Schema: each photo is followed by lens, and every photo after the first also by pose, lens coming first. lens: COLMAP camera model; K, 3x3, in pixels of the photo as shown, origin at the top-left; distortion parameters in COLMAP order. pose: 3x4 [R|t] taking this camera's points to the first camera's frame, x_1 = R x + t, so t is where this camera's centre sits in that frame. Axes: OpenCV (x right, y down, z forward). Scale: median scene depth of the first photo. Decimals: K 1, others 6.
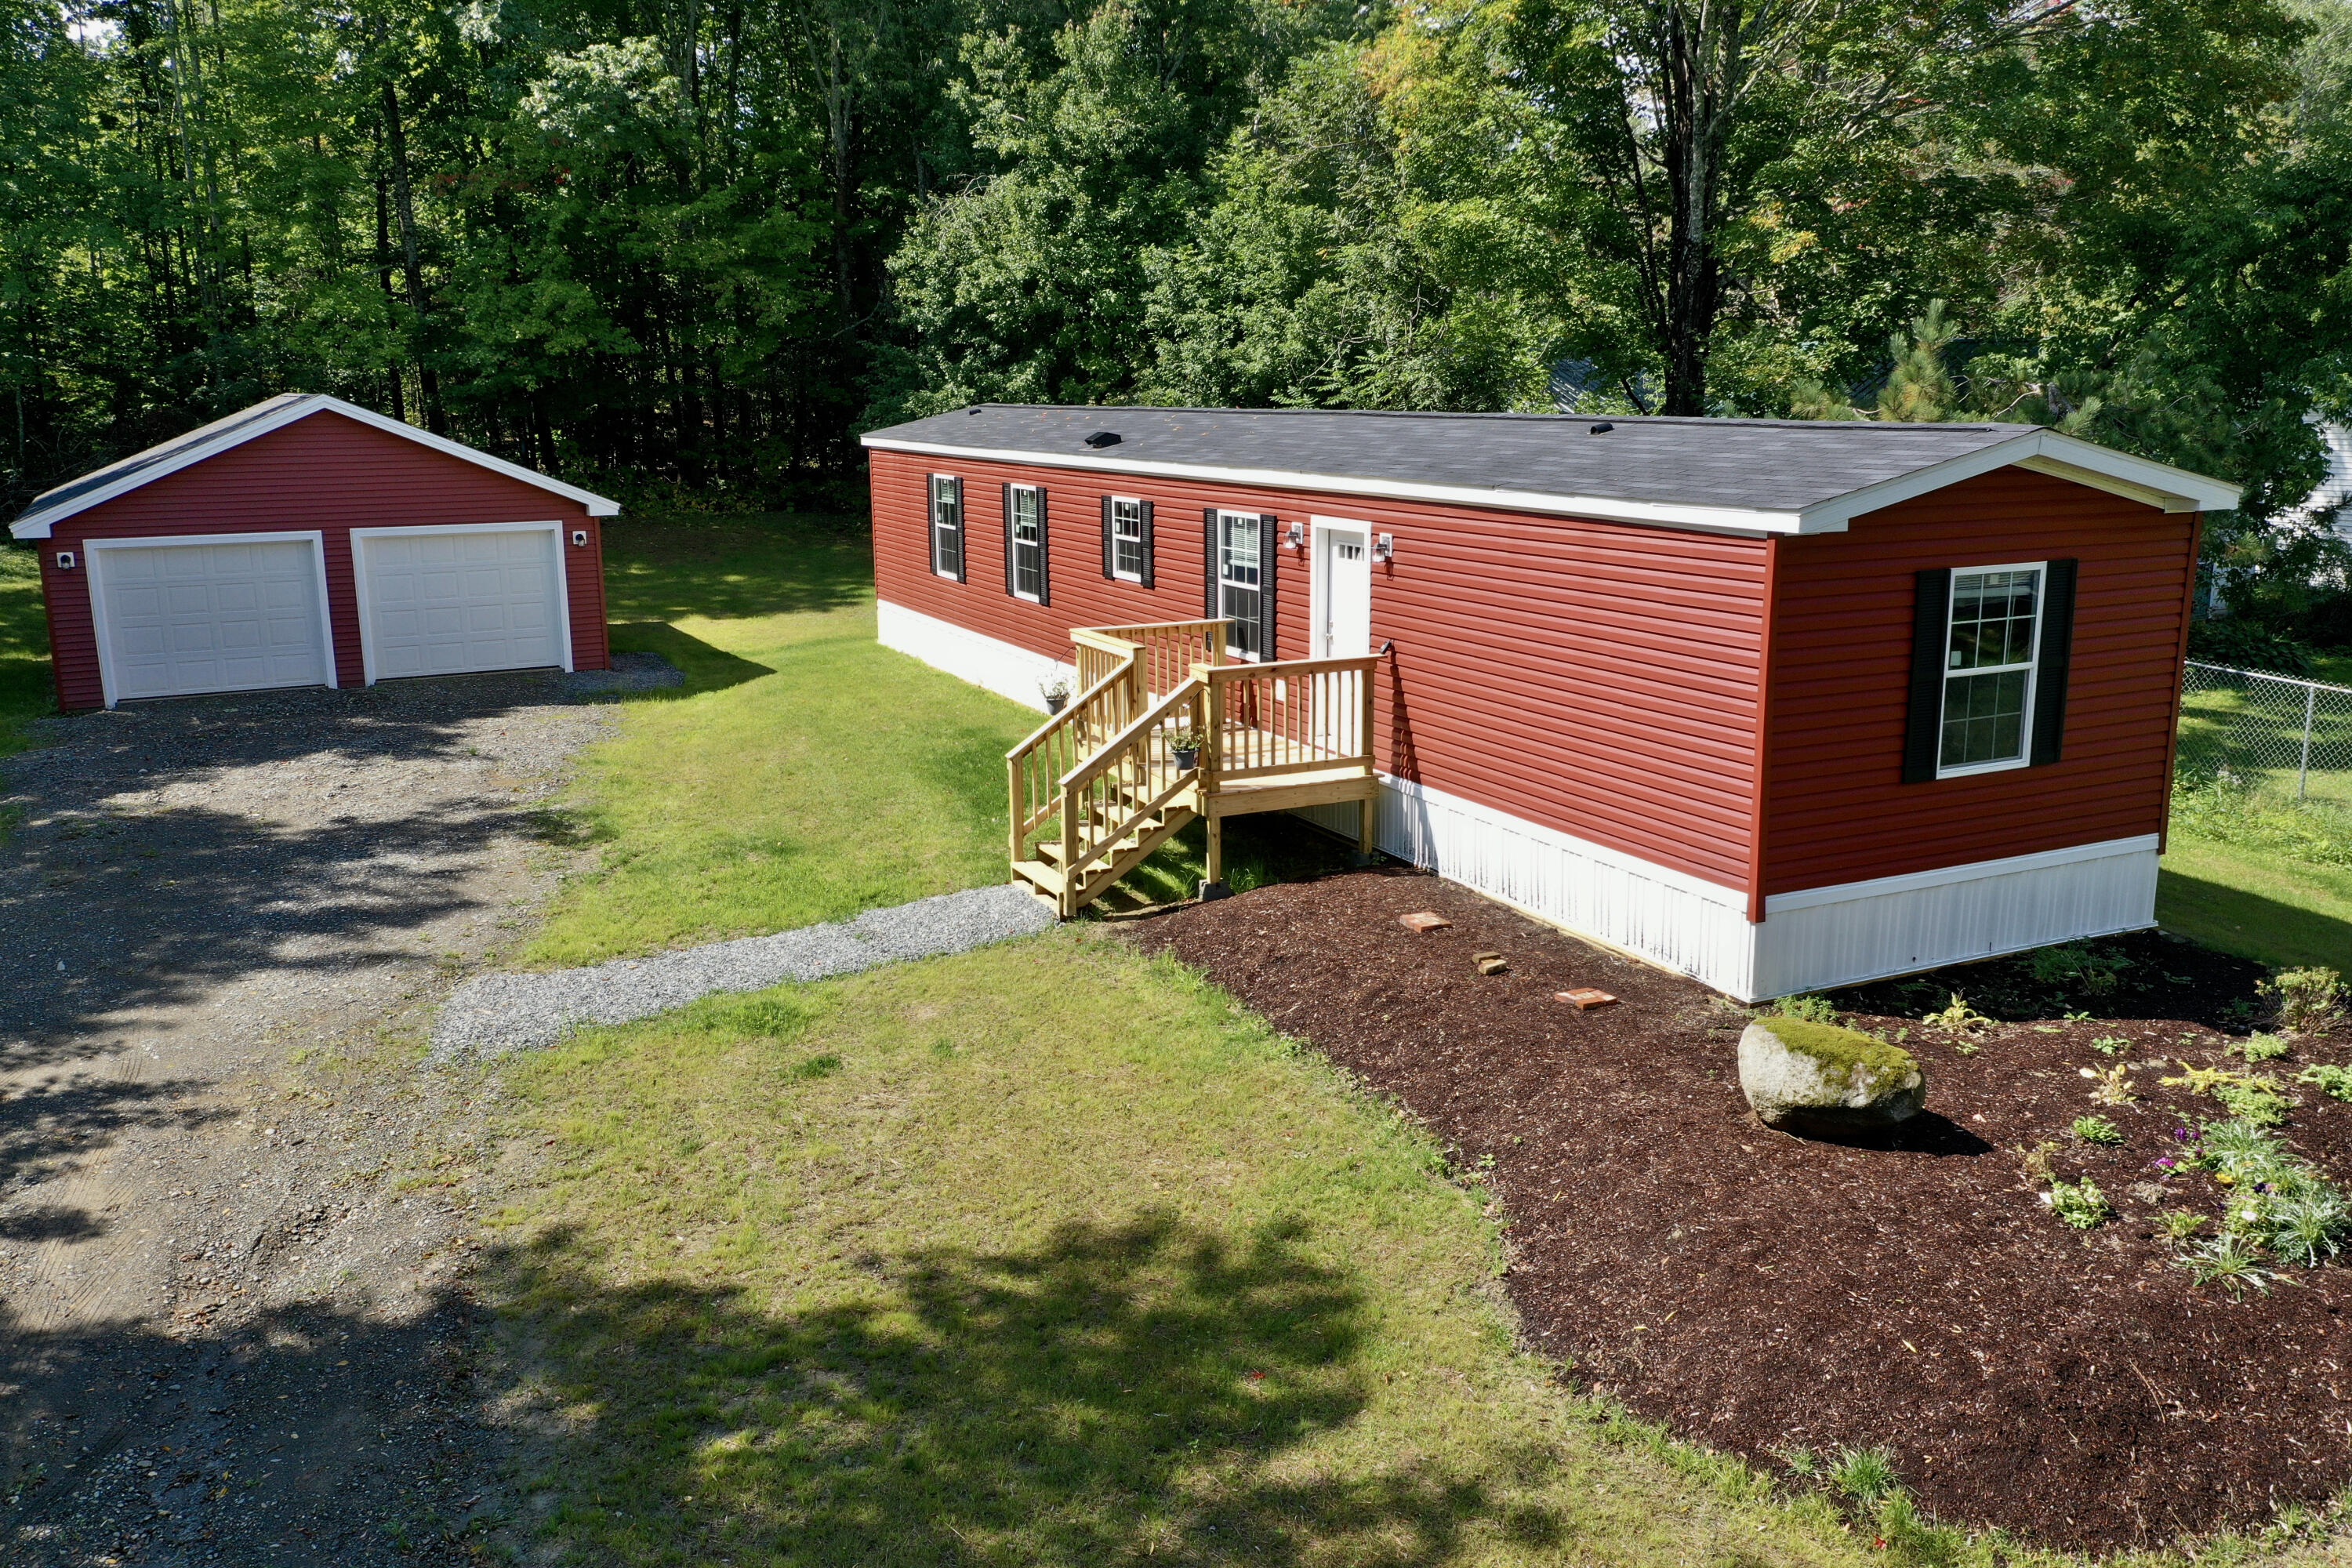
lens RADIAL K [[1892.8, 0, 1176.0], [0, 1892.8, 784.0], [0, 0, 1]] dist [0.013747, -0.004482]
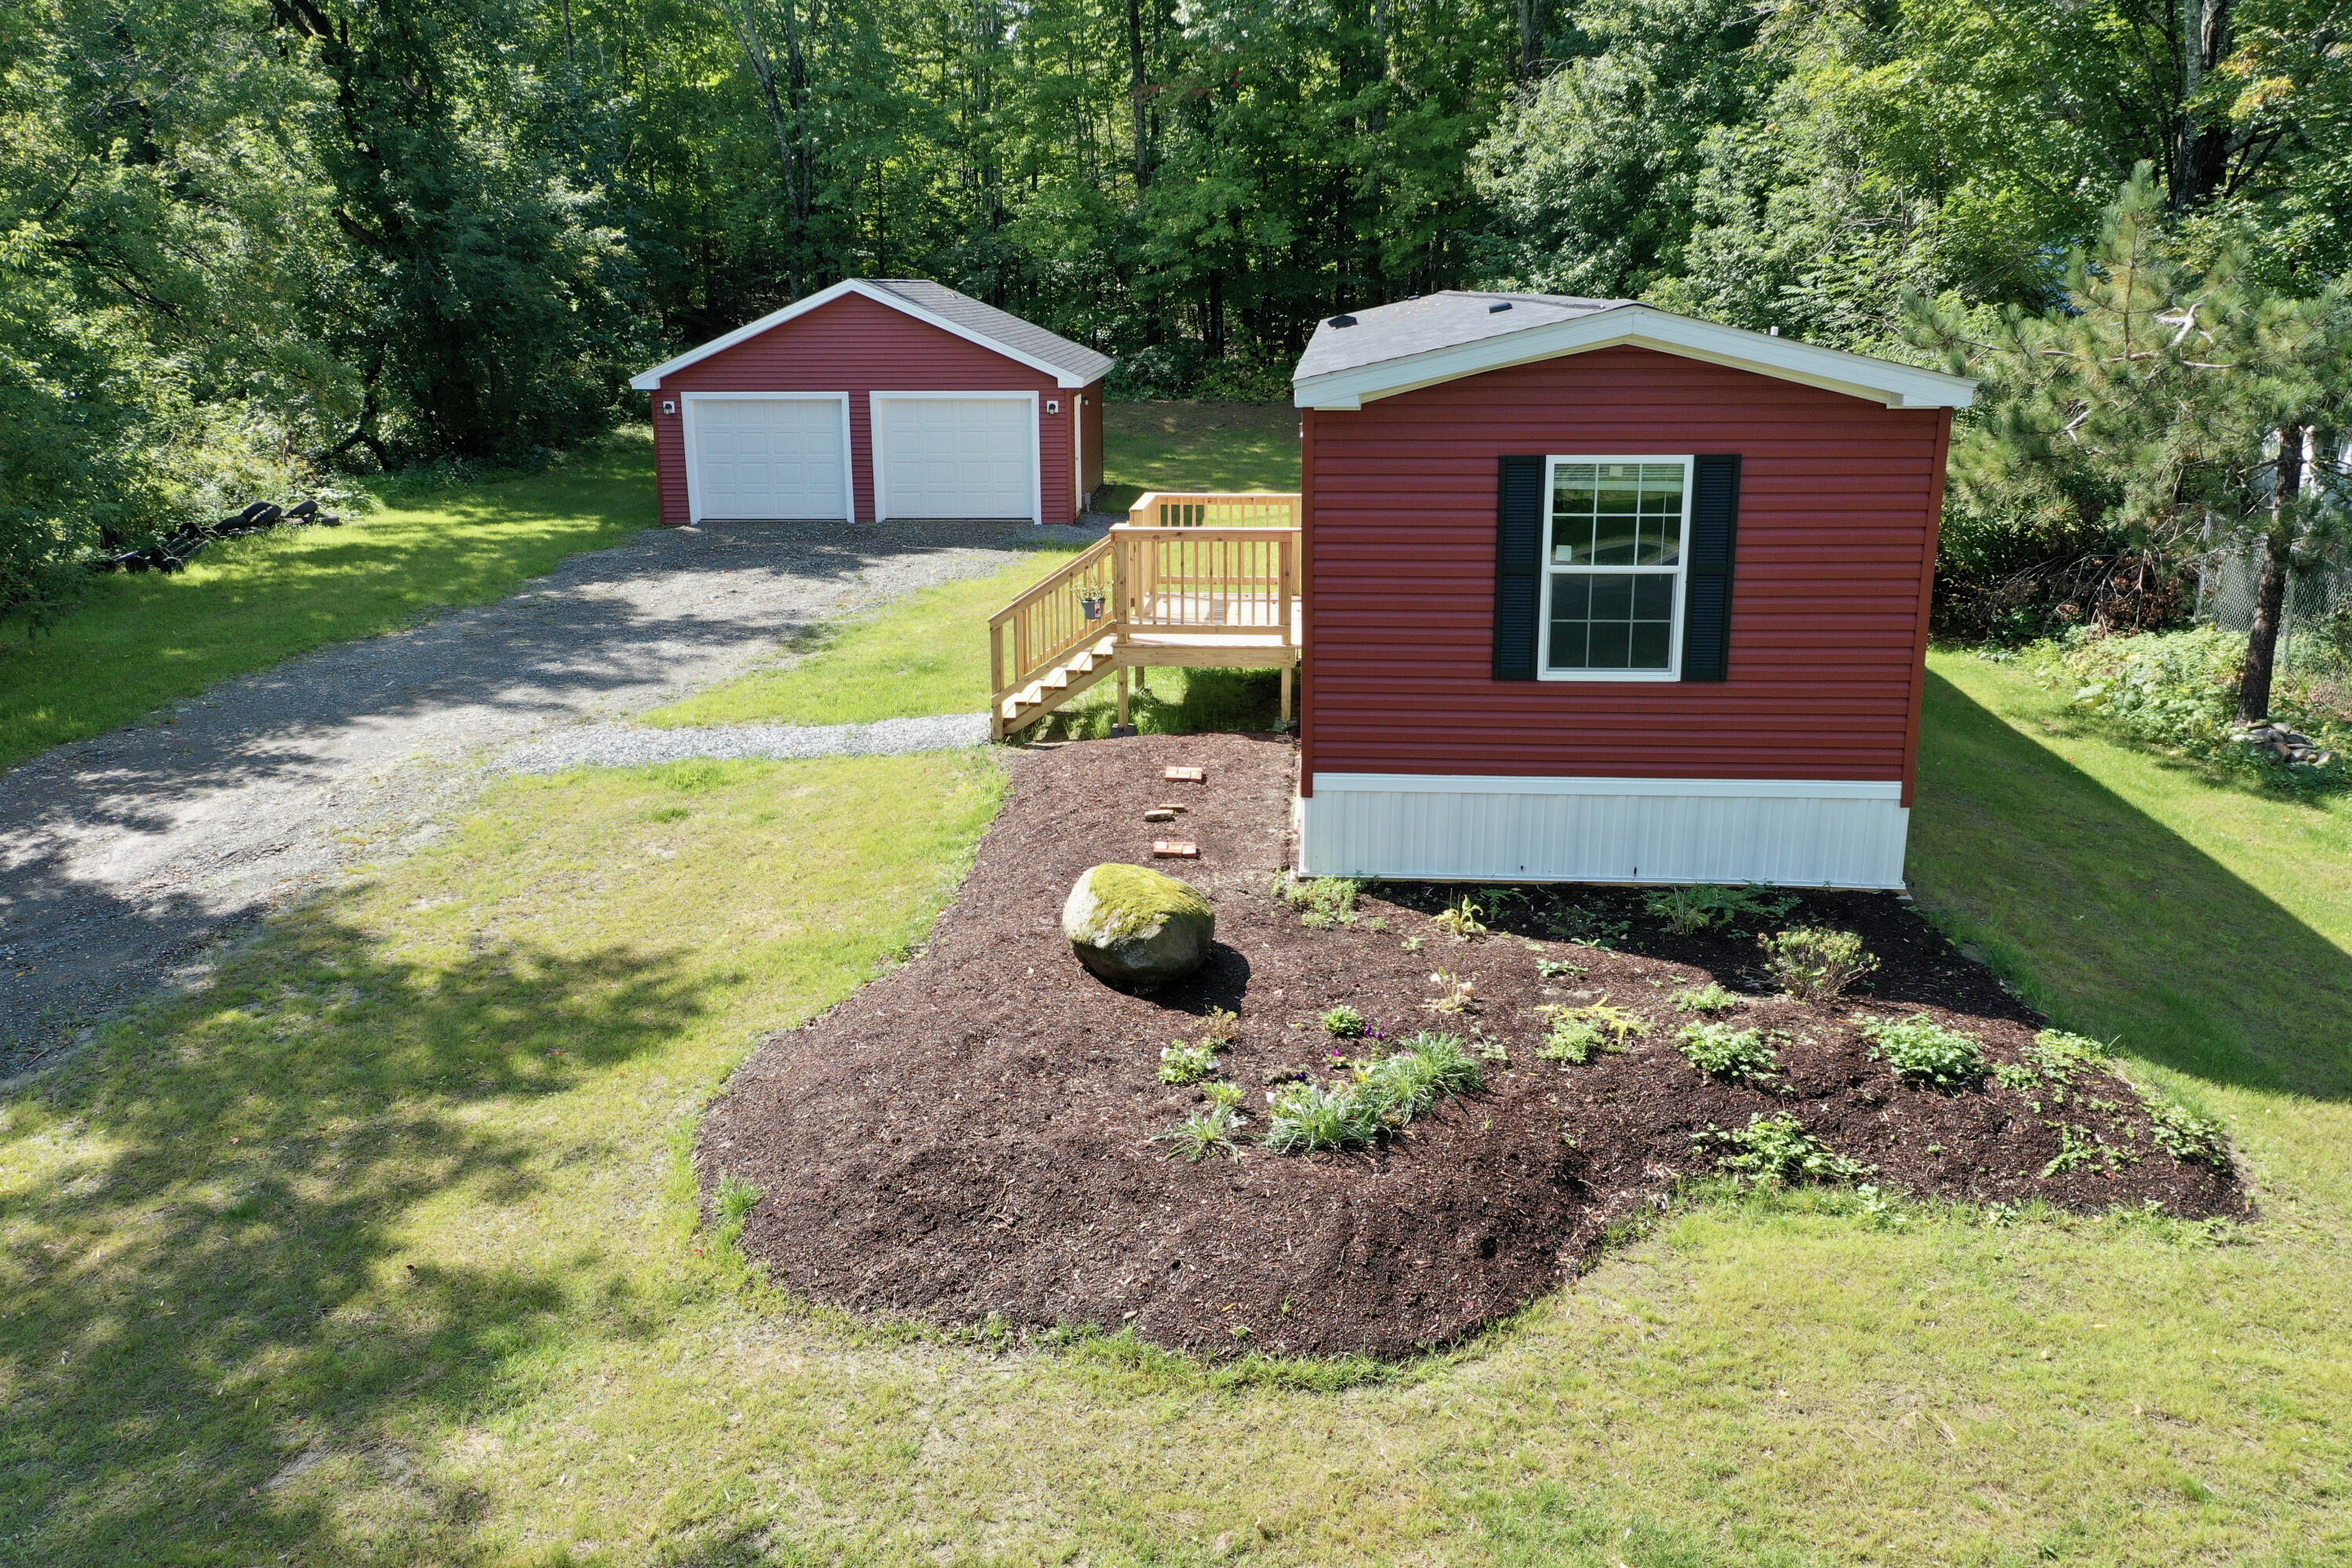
lens RADIAL K [[1880.6, 0, 1176.0], [0, 1880.6, 784.0], [0, 0, 1]] dist [0.012126, 0.002738]
pose [[0.865115, 0.131774, -0.483955, 0.563431], [-0.105869, 0.991107, 0.080614, -0.006126], [0.490274, -0.018504, 0.871372, 0.074042]]
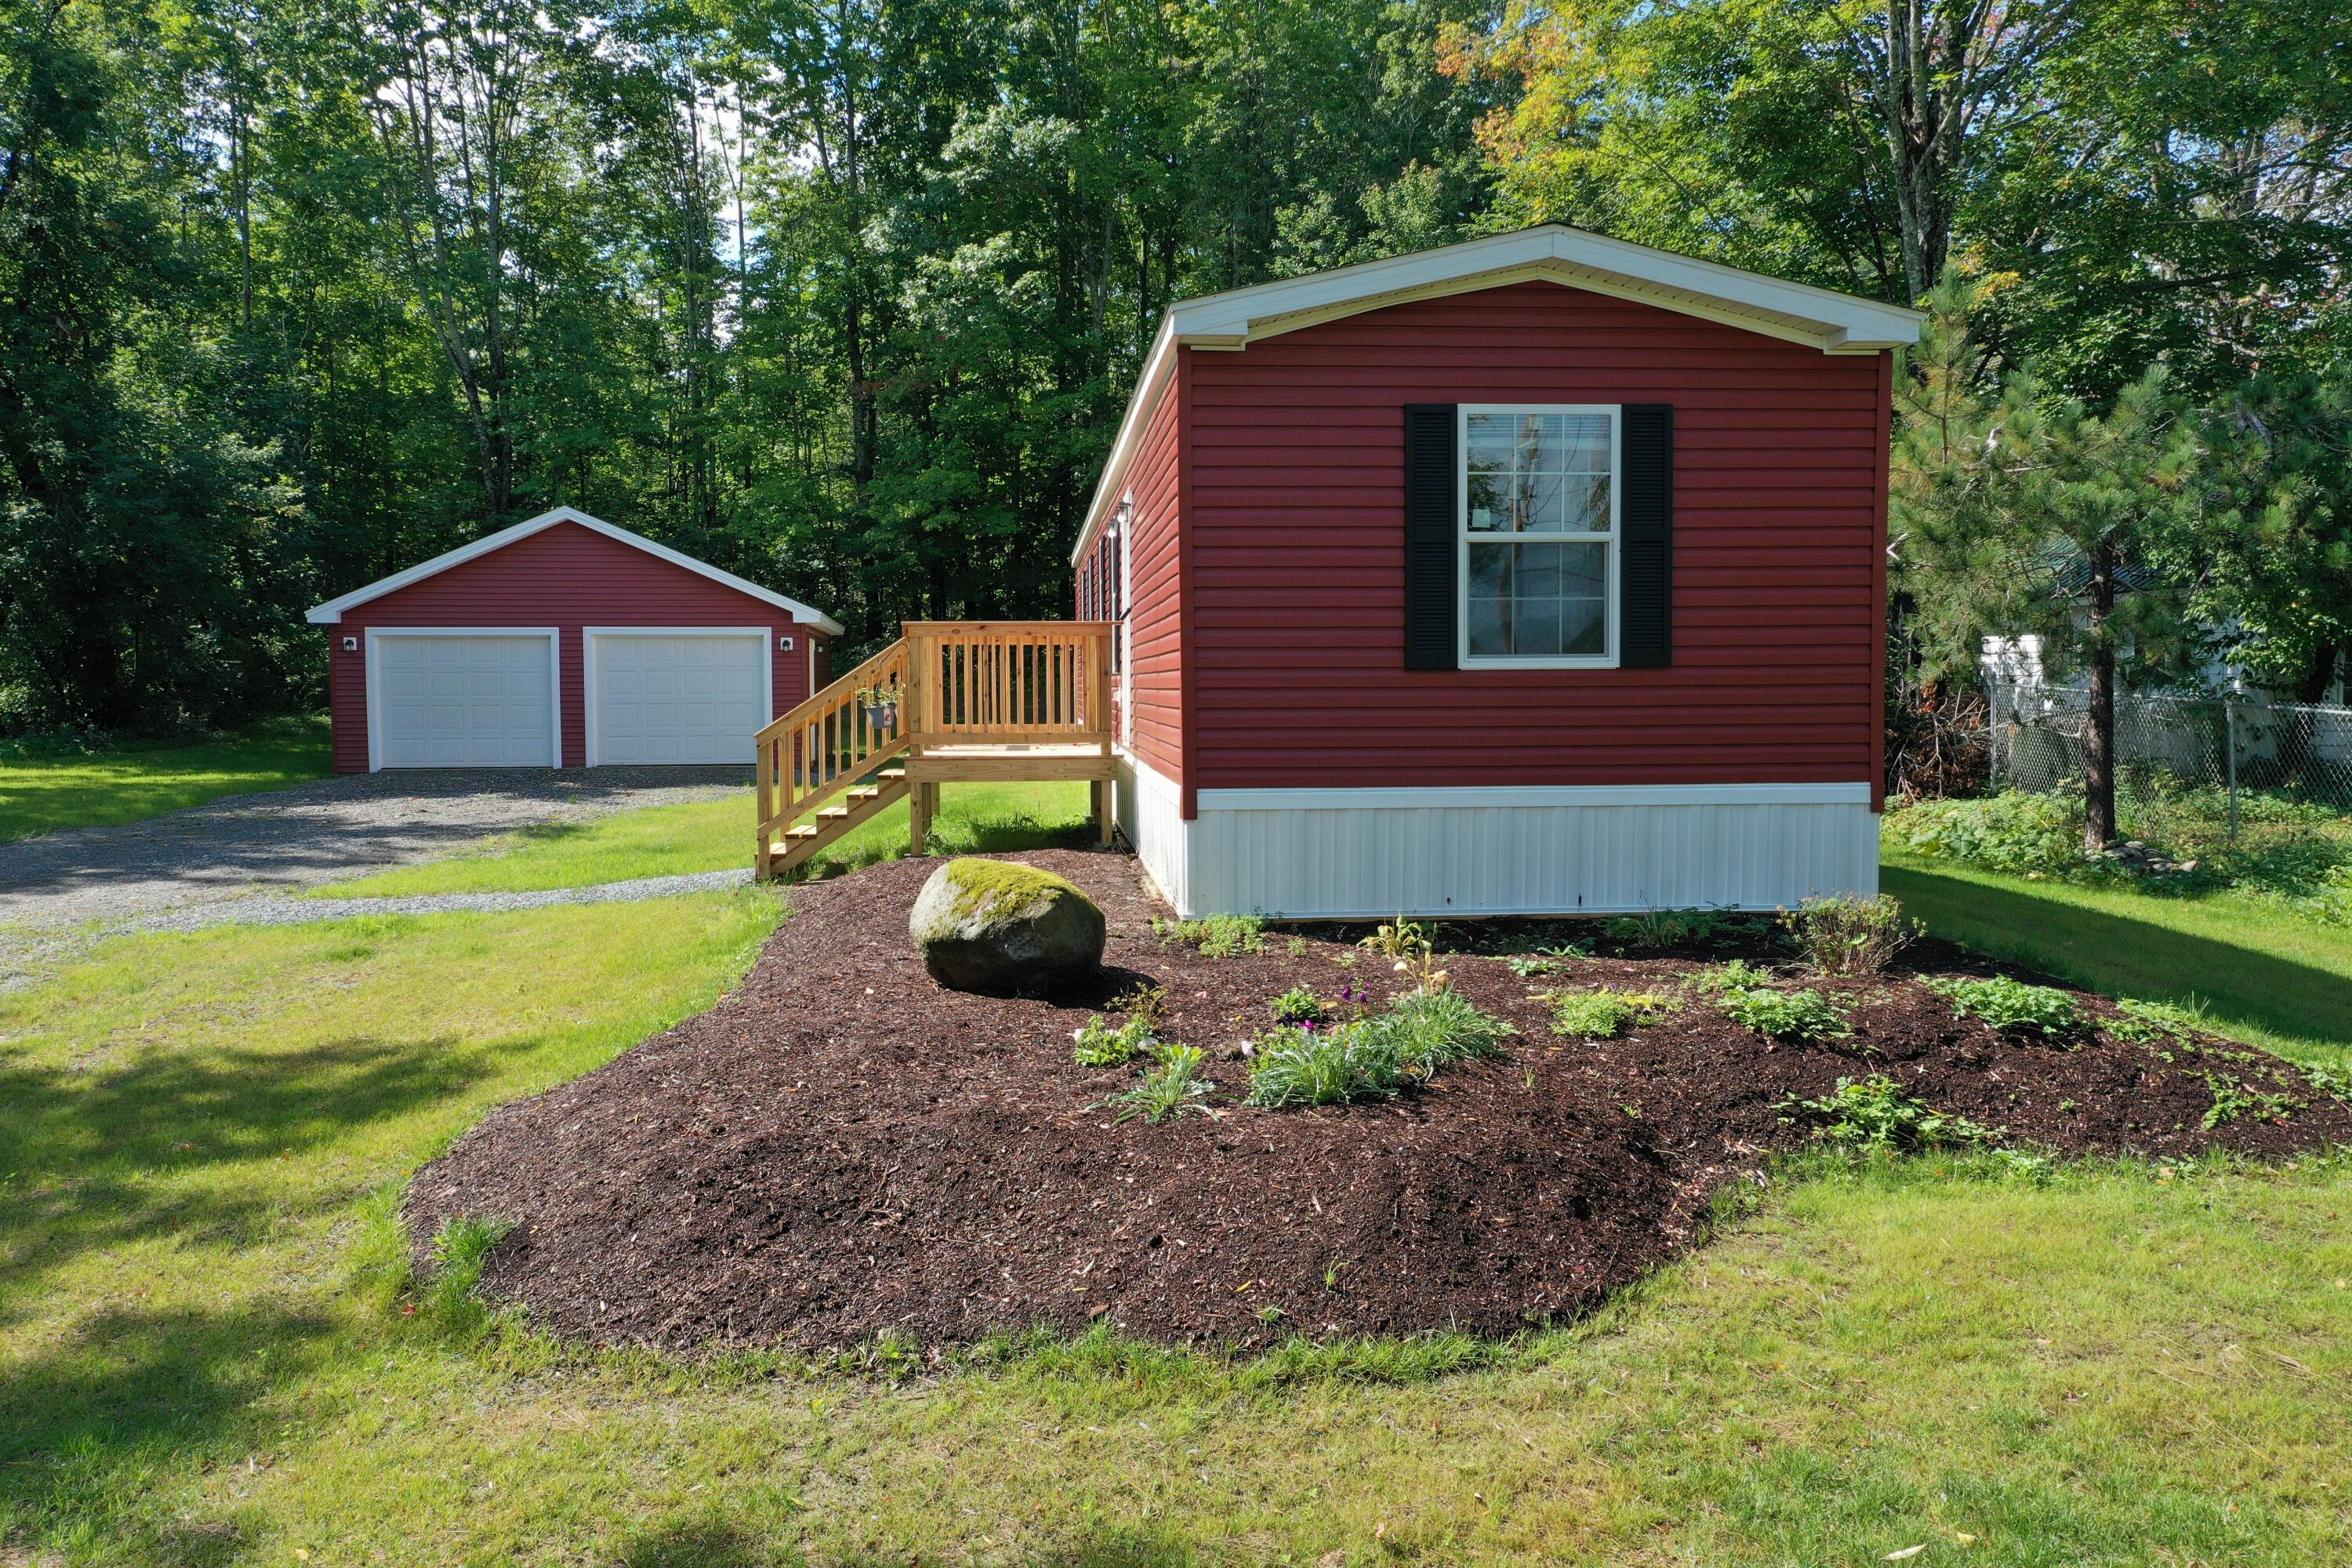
lens RADIAL K [[1880.6, 0, 1176.0], [0, 1880.6, 784.0], [0, 0, 1]] dist [0.012126, 0.002738]
pose [[0.935422, 0.024350, -0.352693, 0.455789], [-0.077423, 0.987518, -0.137164, 0.130828], [0.344950, 0.155613, 0.925632, 0.183625]]
